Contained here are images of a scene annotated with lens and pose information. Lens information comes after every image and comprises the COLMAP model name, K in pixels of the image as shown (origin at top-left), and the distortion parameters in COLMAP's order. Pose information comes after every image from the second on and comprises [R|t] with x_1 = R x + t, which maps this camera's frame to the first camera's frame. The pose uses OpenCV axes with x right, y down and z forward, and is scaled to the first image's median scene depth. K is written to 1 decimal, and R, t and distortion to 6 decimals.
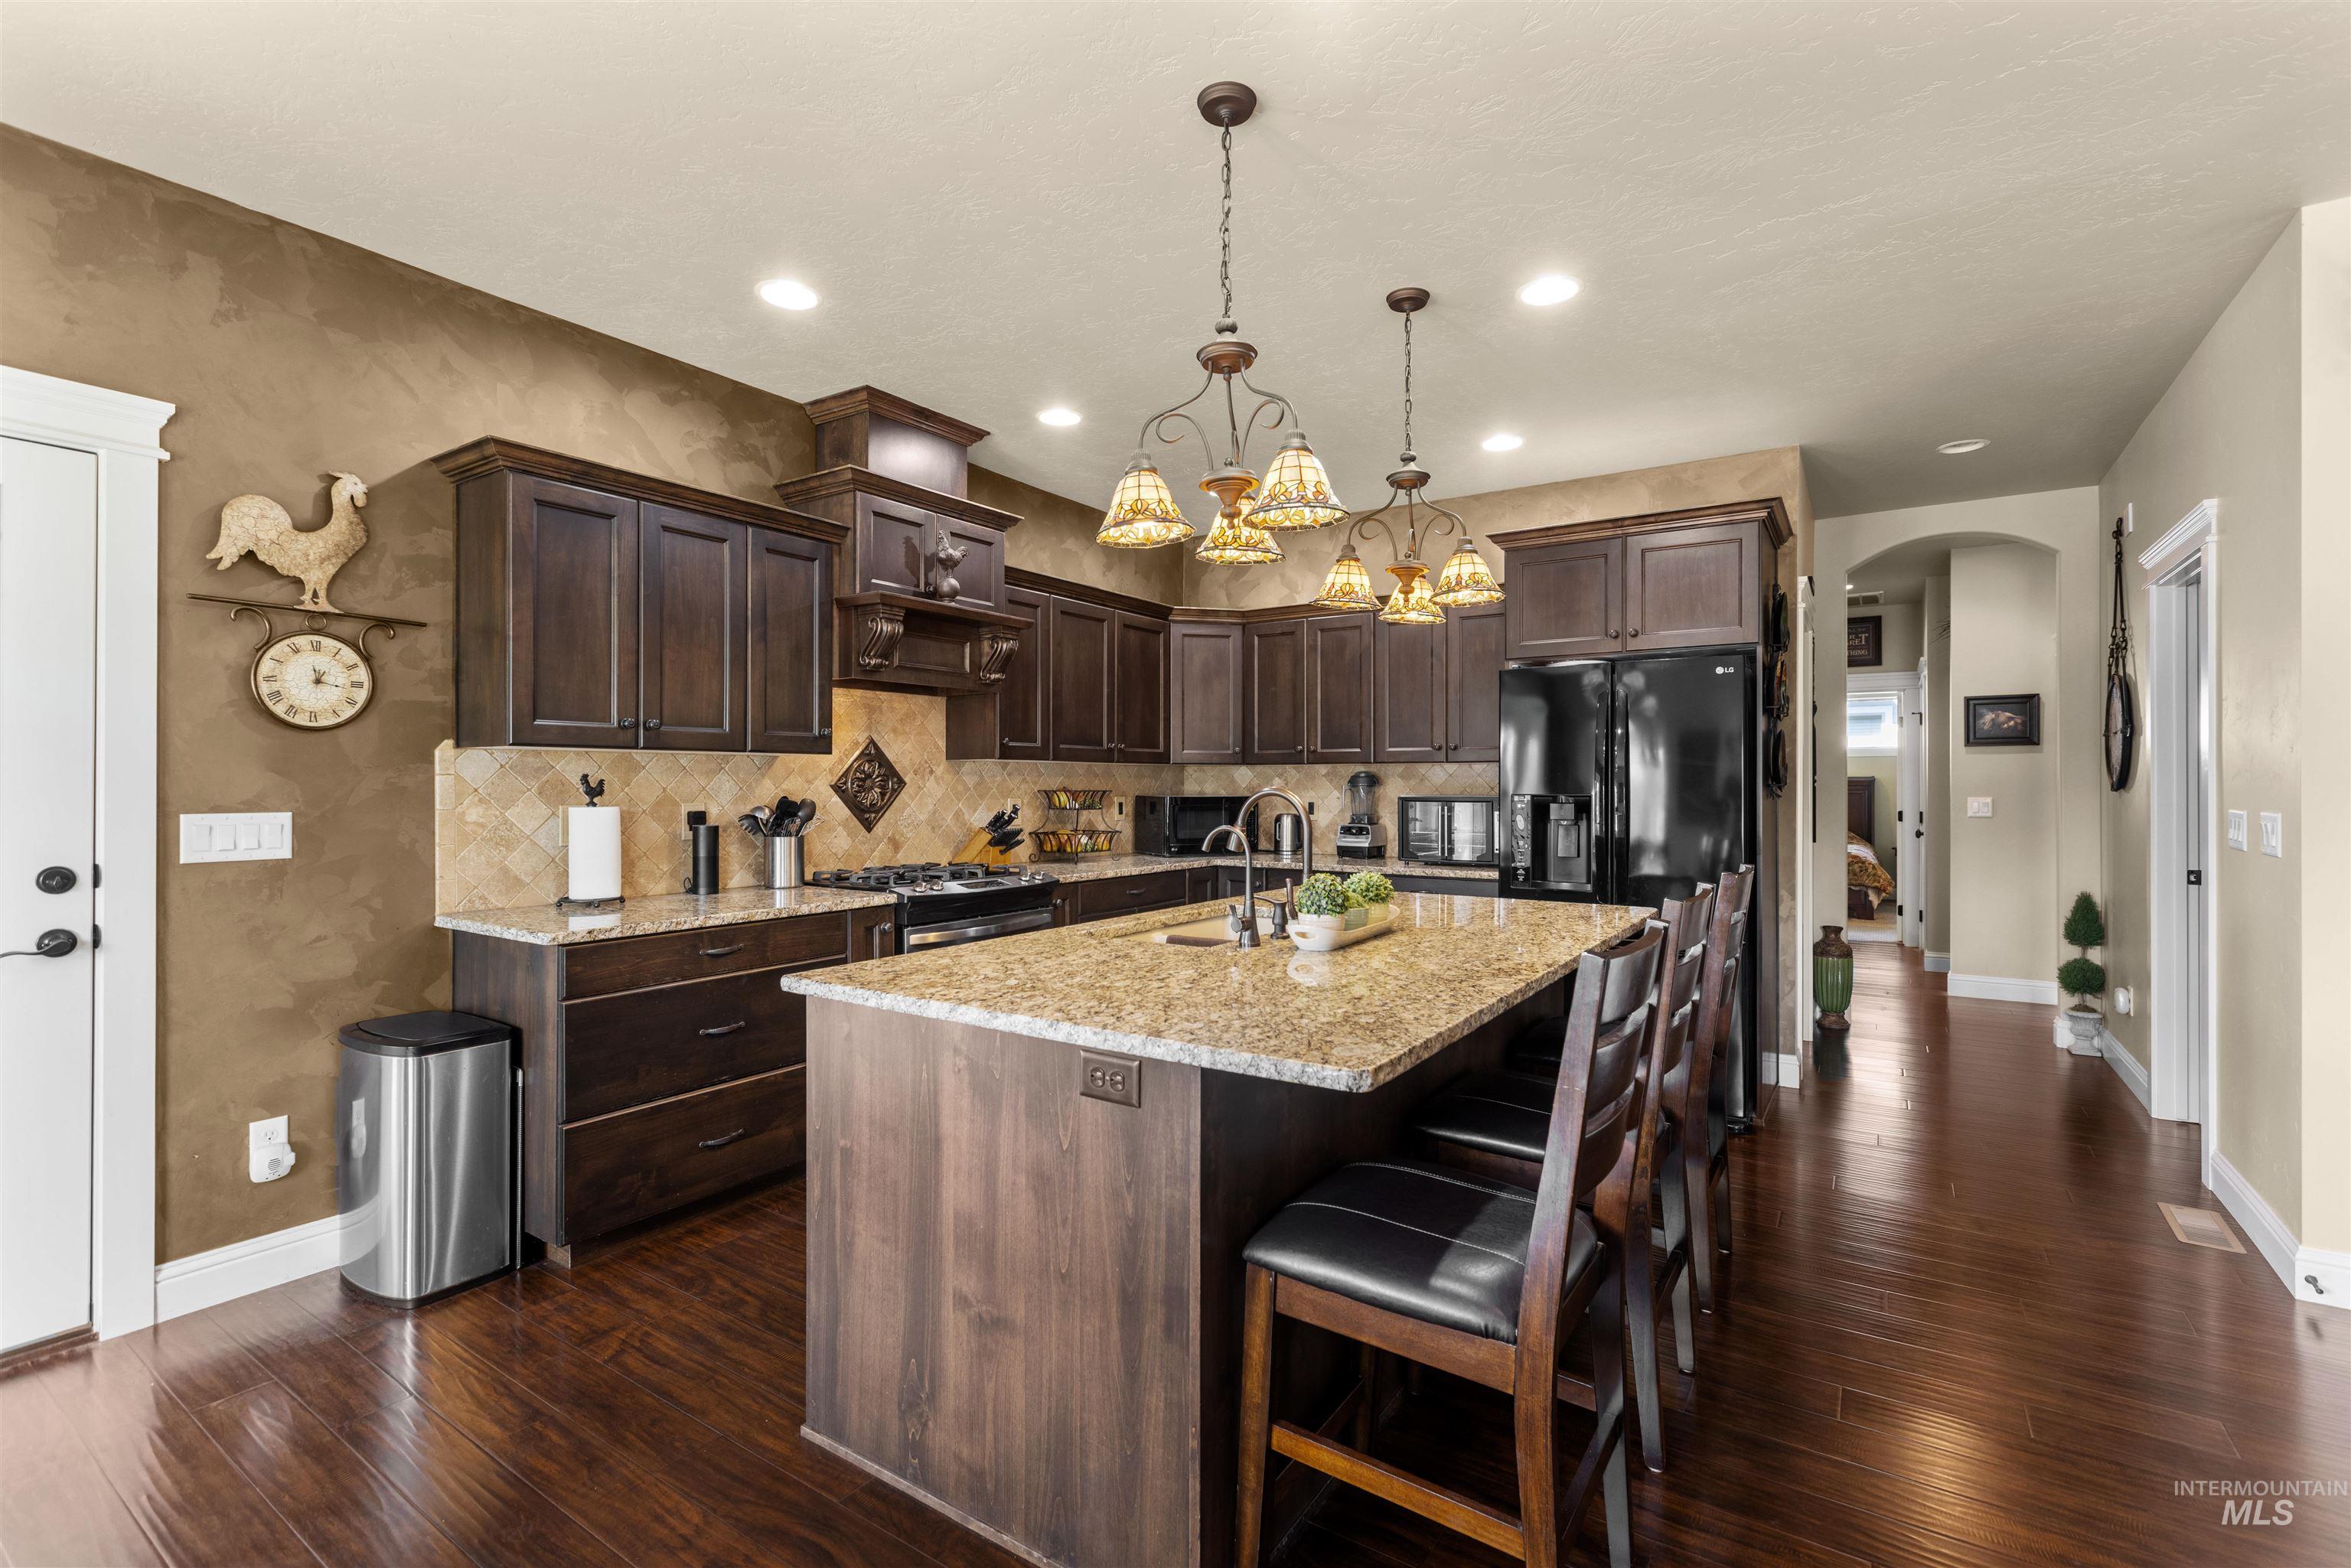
lens RADIAL K [[1033.7, 0, 1177.5], [0, 1033.7, 774.0], [0, 0, 1]] dist [-0.000193, -0.000448]
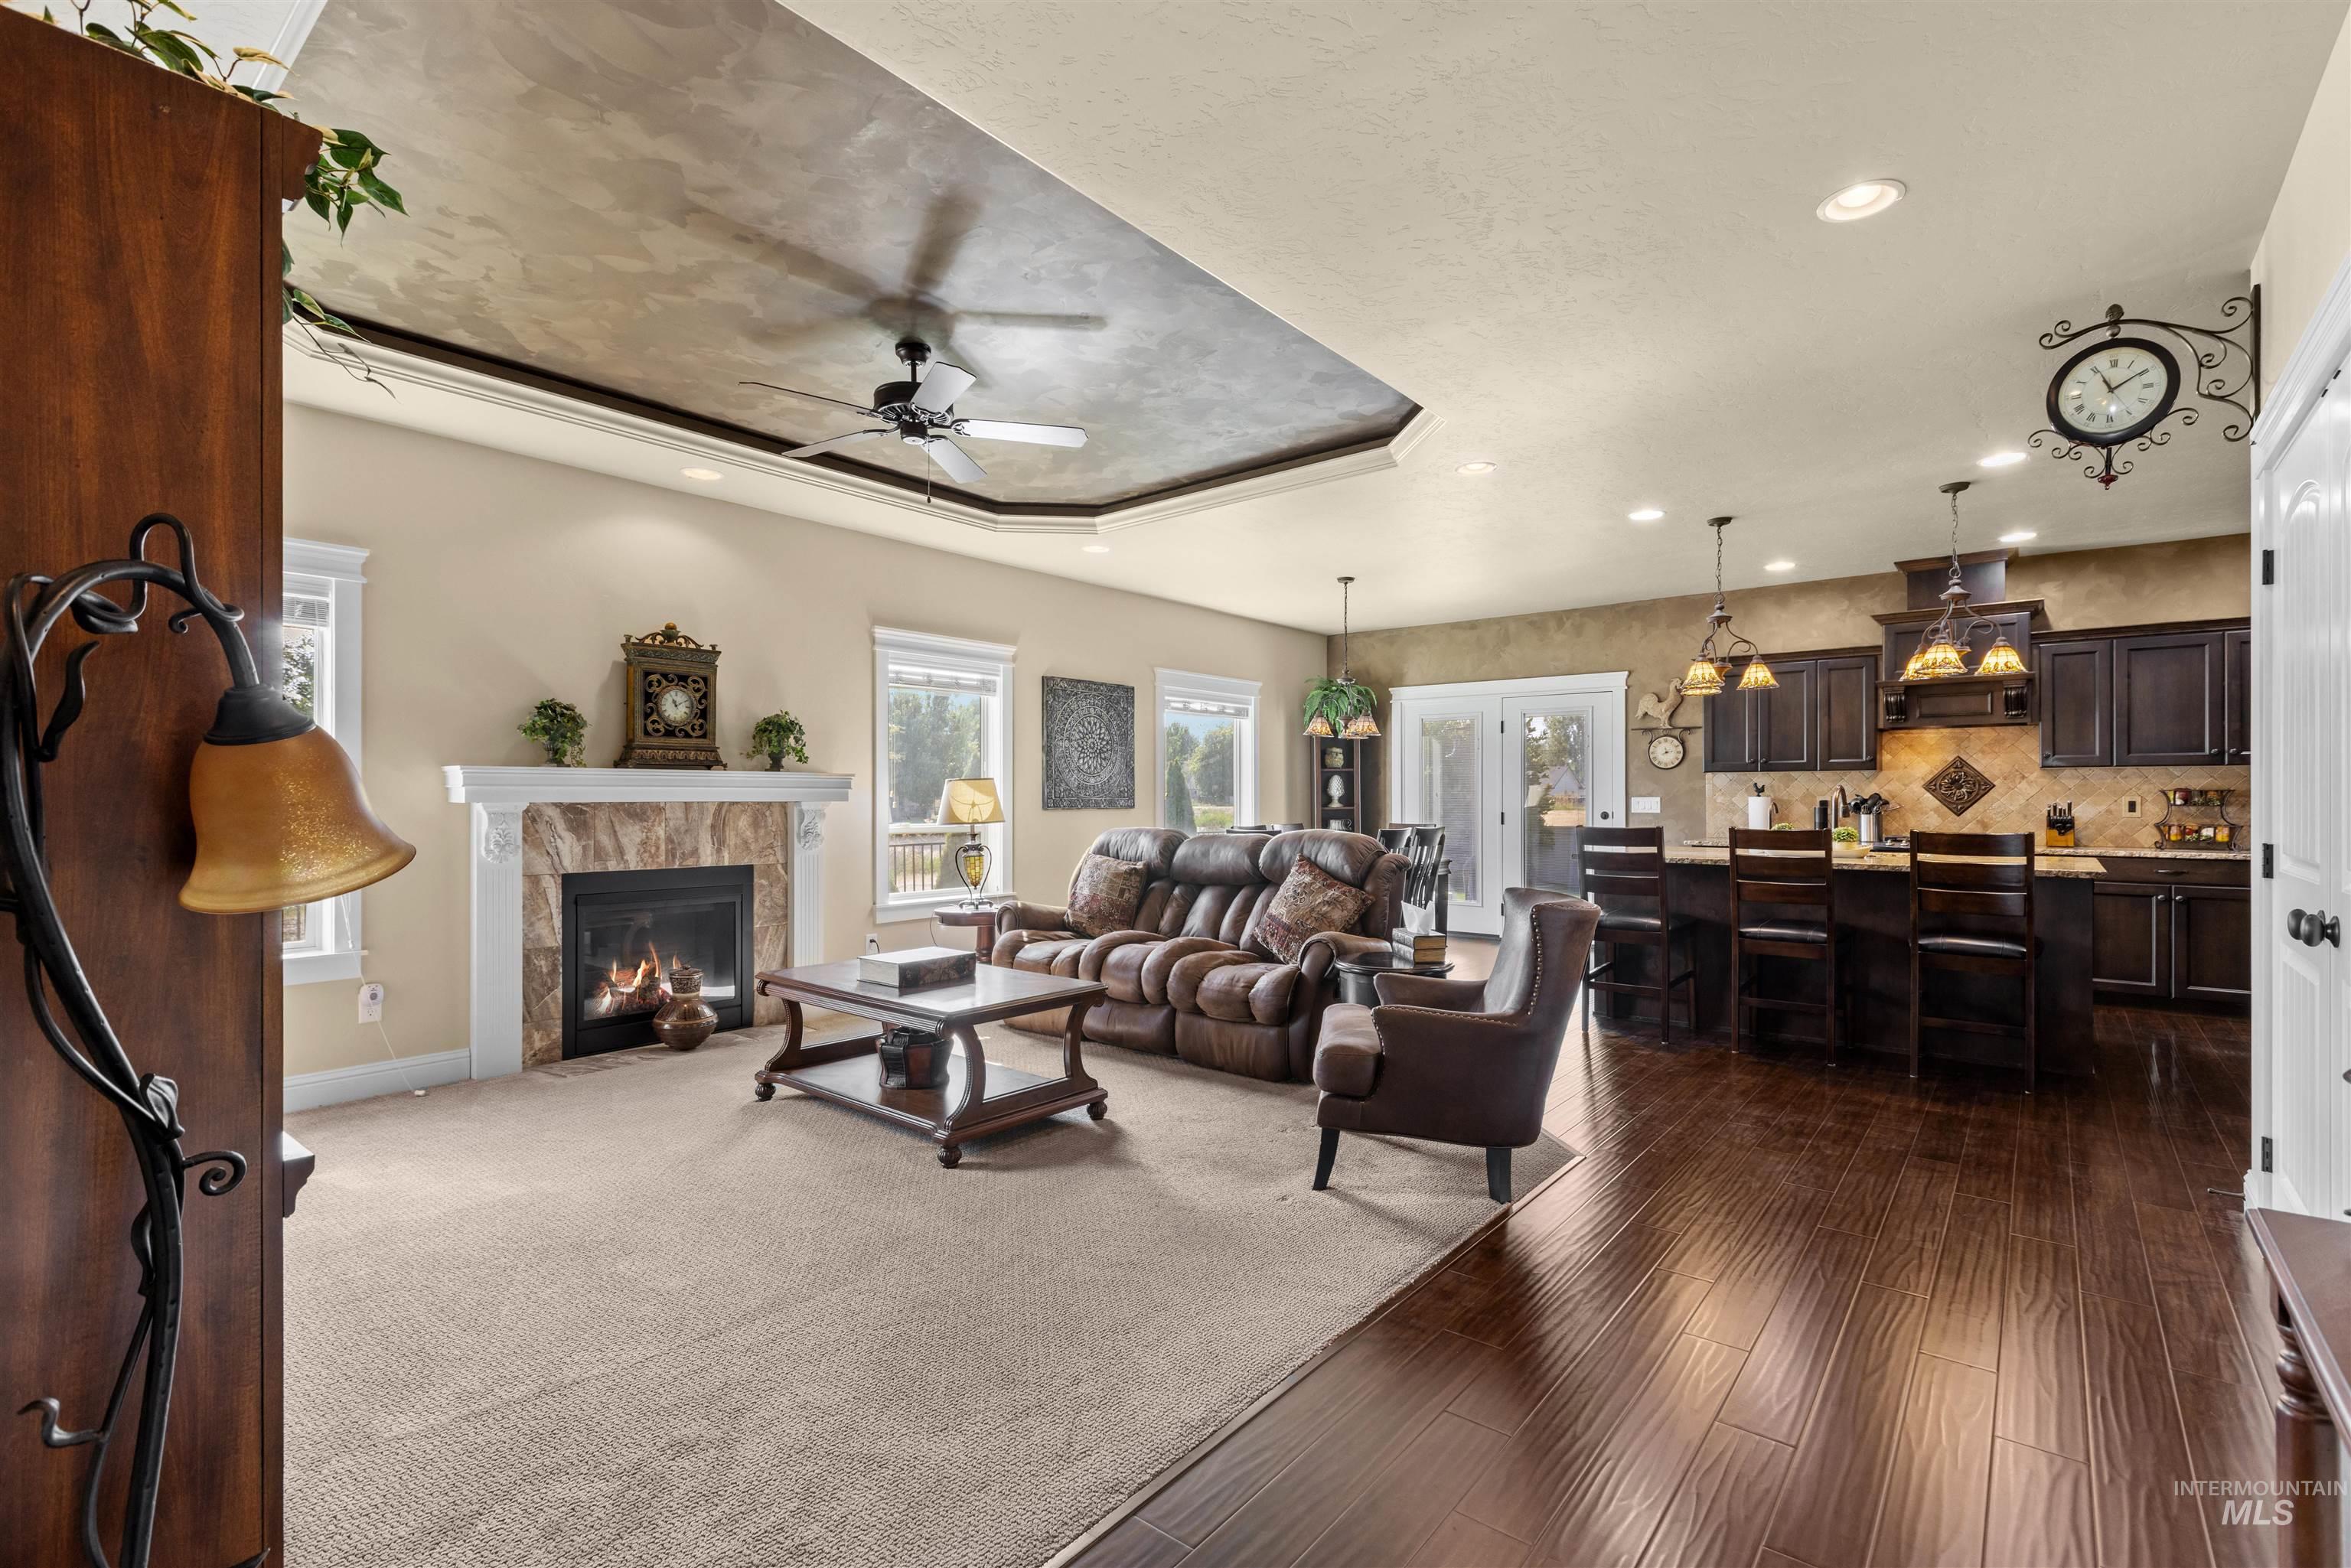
lens RADIAL K [[1073.9, 0, 1186.1], [0, 1073.9, 793.4], [0, 0, 1]] dist [0.001332, 0.000048]
pose [[-0.094091, -0.005976, -0.995546, 1.943583], [0.007996, 0.999945, -0.006758, 0.029738], [0.995531, -0.008596, -0.094038, -0.051523]]
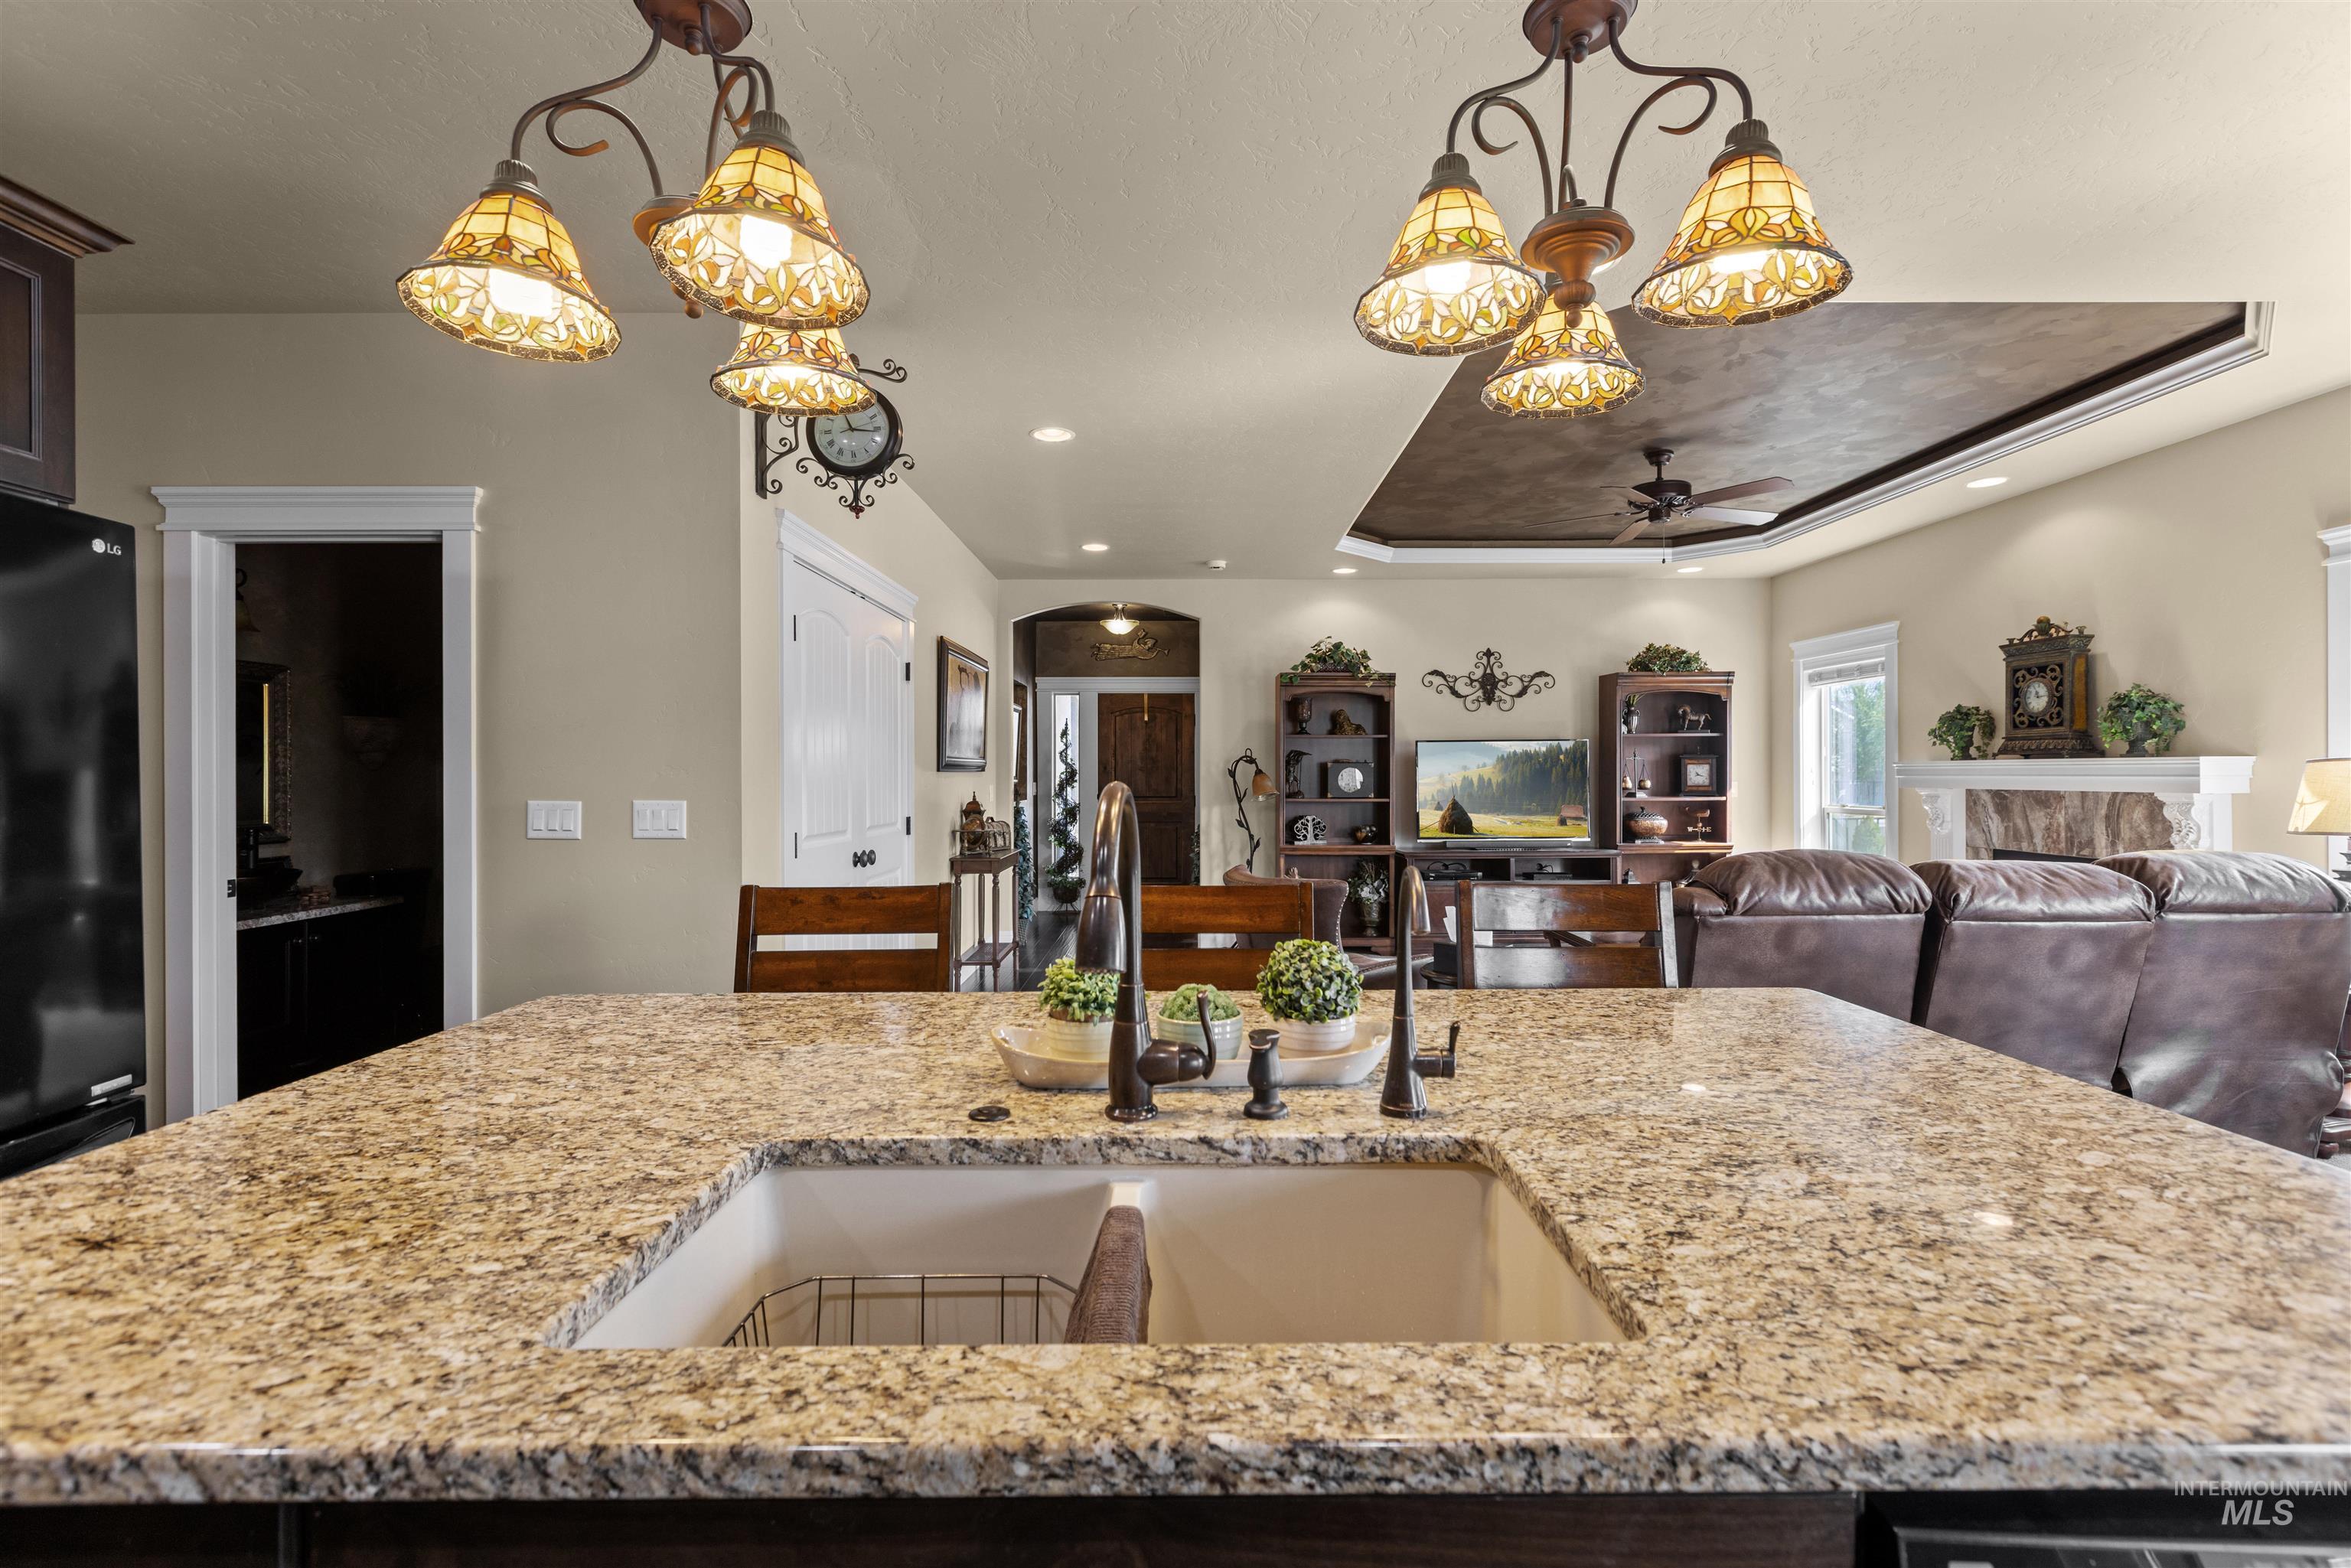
lens RADIAL K [[1055.5, 0, 1171.7], [0, 1055.5, 772.7], [0, 0, 1]] dist [0.003265, 0.000442]
pose [[-0.533423, 0.000926, 0.845848, -0.261021], [-0.003543, 0.999988, -0.003330, 0.008627], [-0.845841, -0.004773, -0.533414, 1.045975]]
